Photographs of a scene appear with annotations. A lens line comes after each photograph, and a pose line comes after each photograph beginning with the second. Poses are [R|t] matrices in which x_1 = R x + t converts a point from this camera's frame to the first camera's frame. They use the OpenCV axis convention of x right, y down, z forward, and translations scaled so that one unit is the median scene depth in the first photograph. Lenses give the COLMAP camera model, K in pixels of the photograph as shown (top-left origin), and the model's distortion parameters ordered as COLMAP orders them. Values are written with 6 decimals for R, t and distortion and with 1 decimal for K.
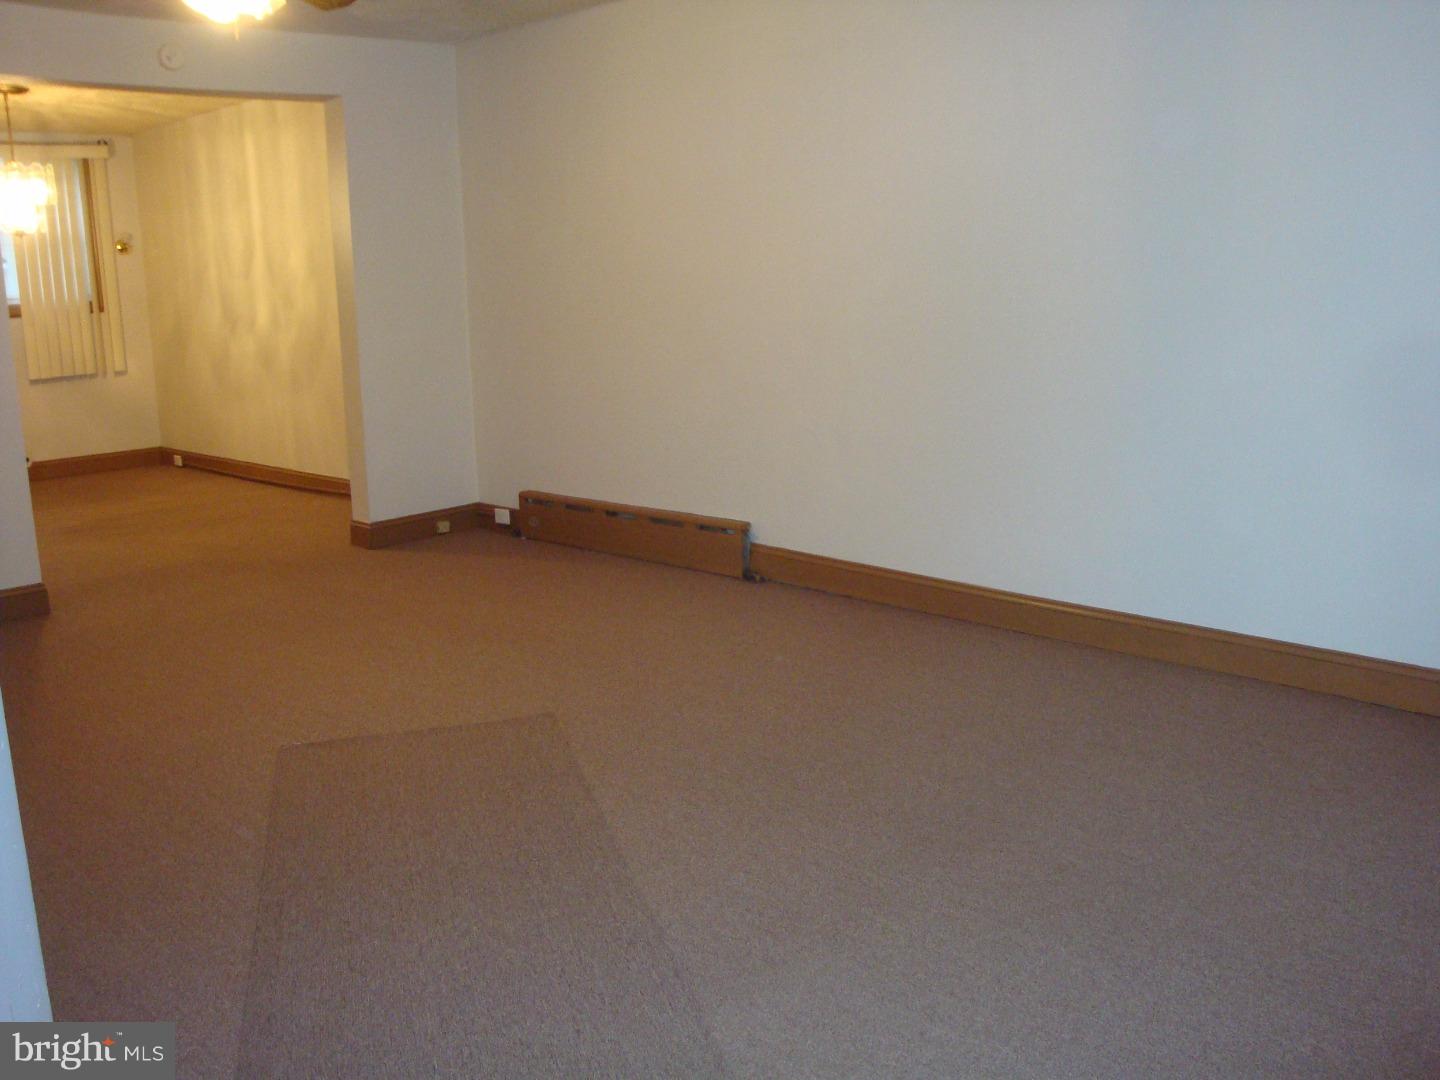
lens RADIAL K [[1326.6, 0, 720.0], [0, 1326.6, 540.0], [0, 0, 1]] dist [-0.095982, 0.003313]
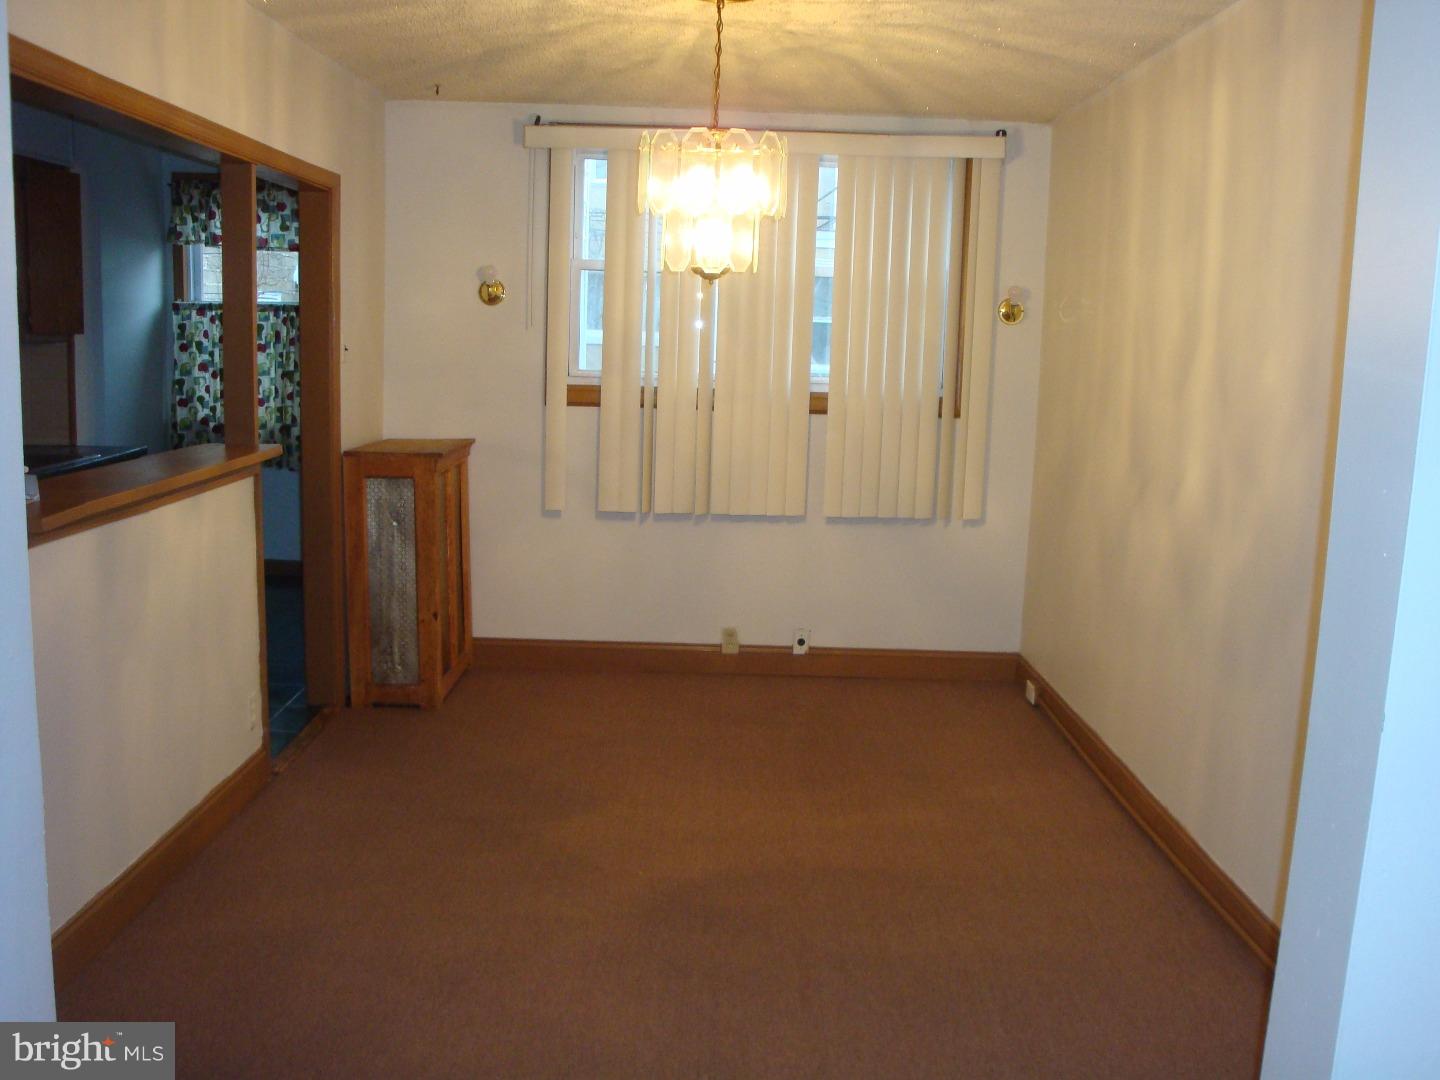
lens RADIAL K [[1326.6, 0, 720.0], [0, 1326.6, 540.0], [0, 0, 1]] dist [-0.095982, 0.003313]
pose [[0.718081, 0.154840, -0.678516, -0.139510], [-0.187895, 0.981865, 0.025215, -0.118153], [0.670116, 0.109384, 0.734152, 0.498011]]
